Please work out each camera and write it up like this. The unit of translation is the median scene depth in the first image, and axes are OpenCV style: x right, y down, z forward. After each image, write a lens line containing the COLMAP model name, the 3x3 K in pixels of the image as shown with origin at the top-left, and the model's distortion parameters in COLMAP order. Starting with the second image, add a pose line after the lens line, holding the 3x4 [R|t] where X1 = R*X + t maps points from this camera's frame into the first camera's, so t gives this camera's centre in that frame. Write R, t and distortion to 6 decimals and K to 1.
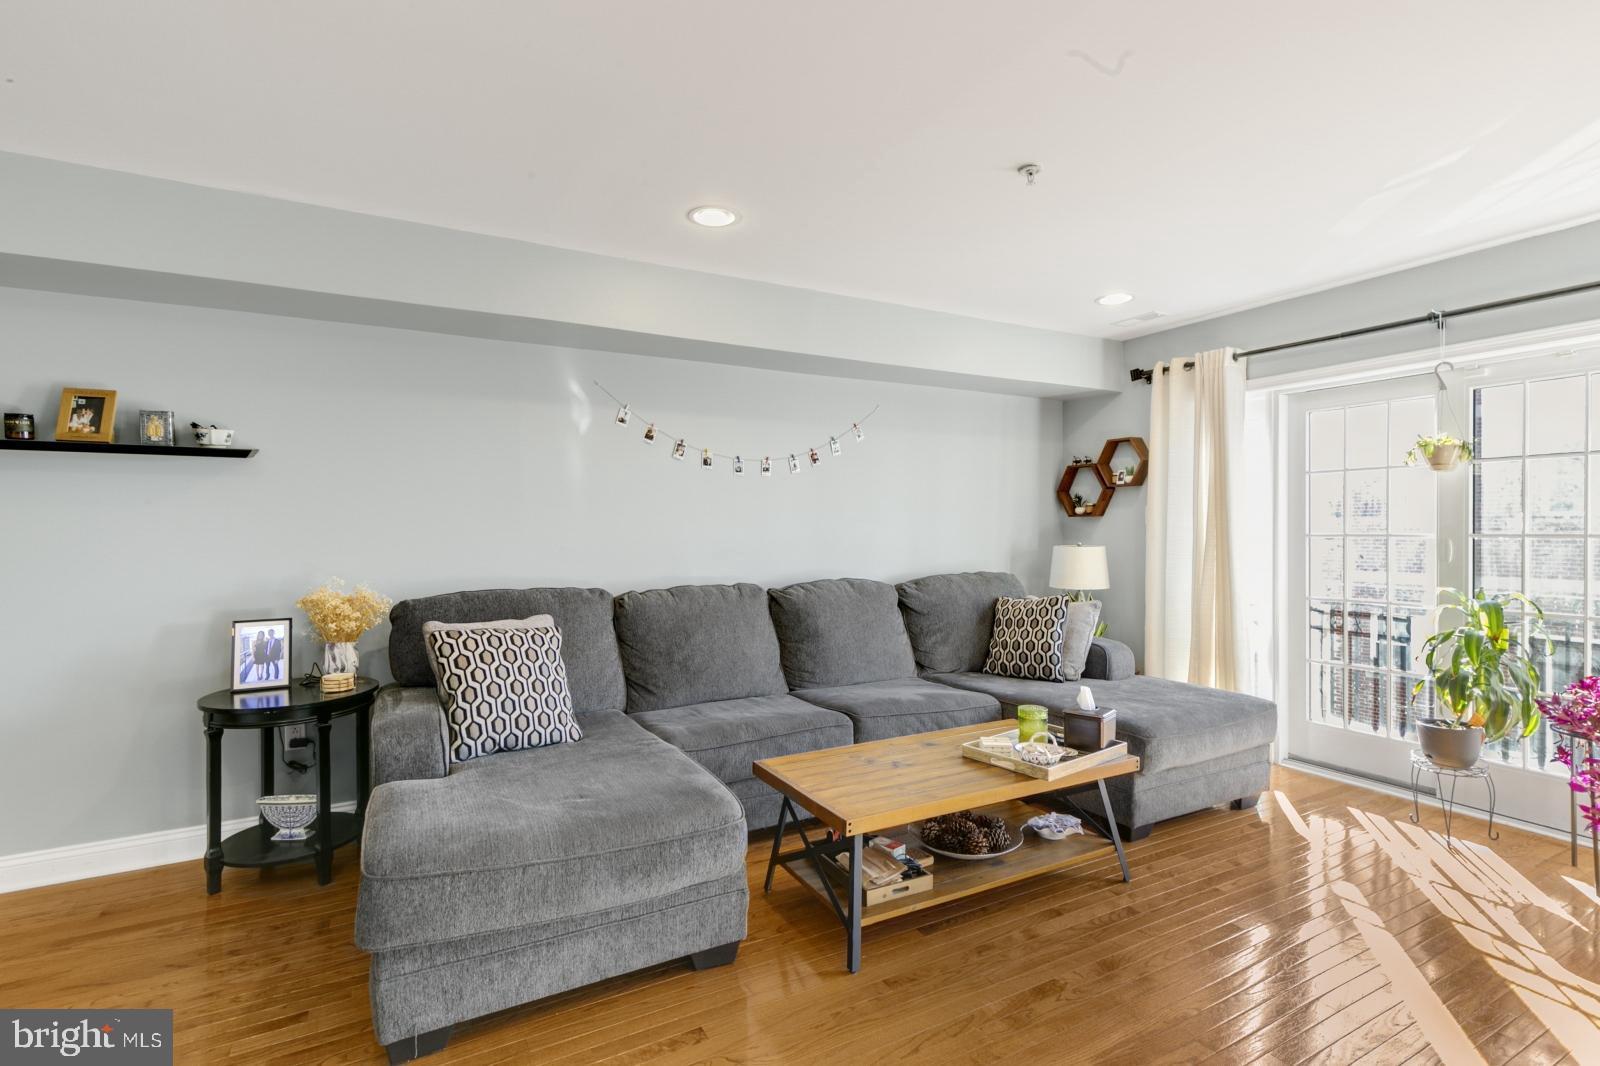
lens RADIAL K [[773.5, 0, 789.8], [0, 773.5, 532.1], [0, 0, 1]] dist [0.015620, -0.000310]
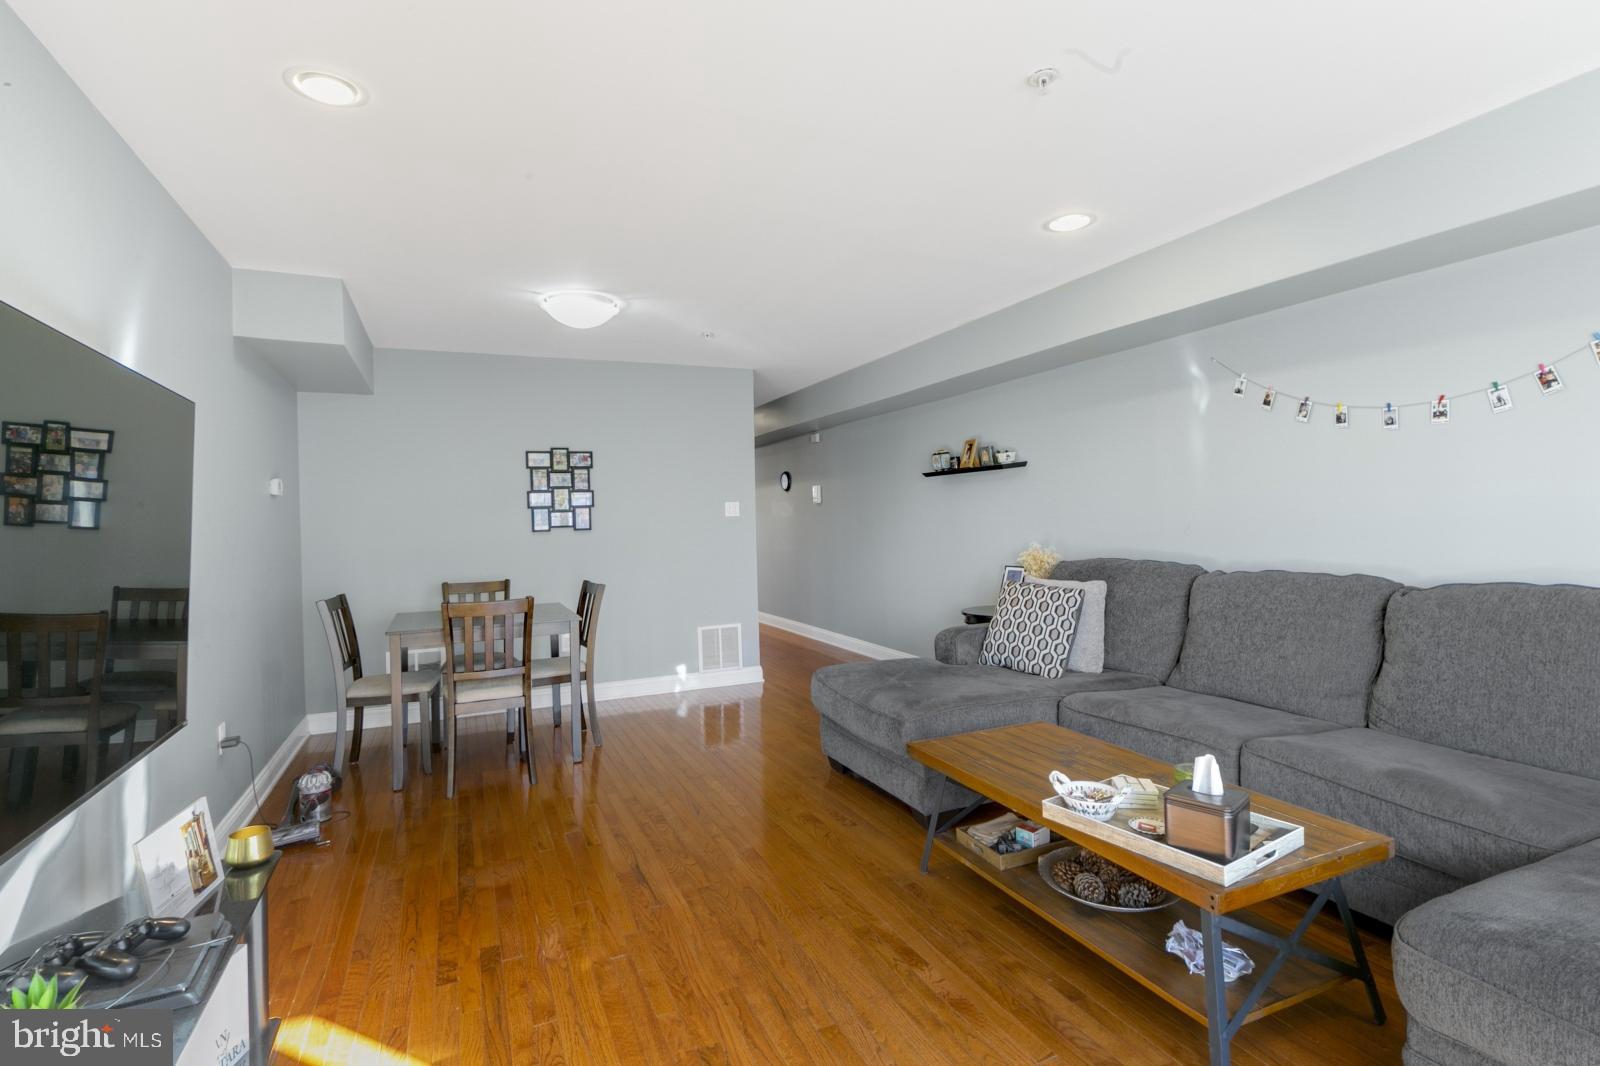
lens RADIAL K [[773.5, 0, 792.0], [0, 773.5, 529.8], [0, 0, 1]] dist [0.015620, -0.000310]
pose [[-0.098408, 0.020738, -0.994930, 0.799070], [0.019271, 0.999635, 0.018930, -0.003434], [0.994960, -0.017311, -0.098772, 0.557443]]
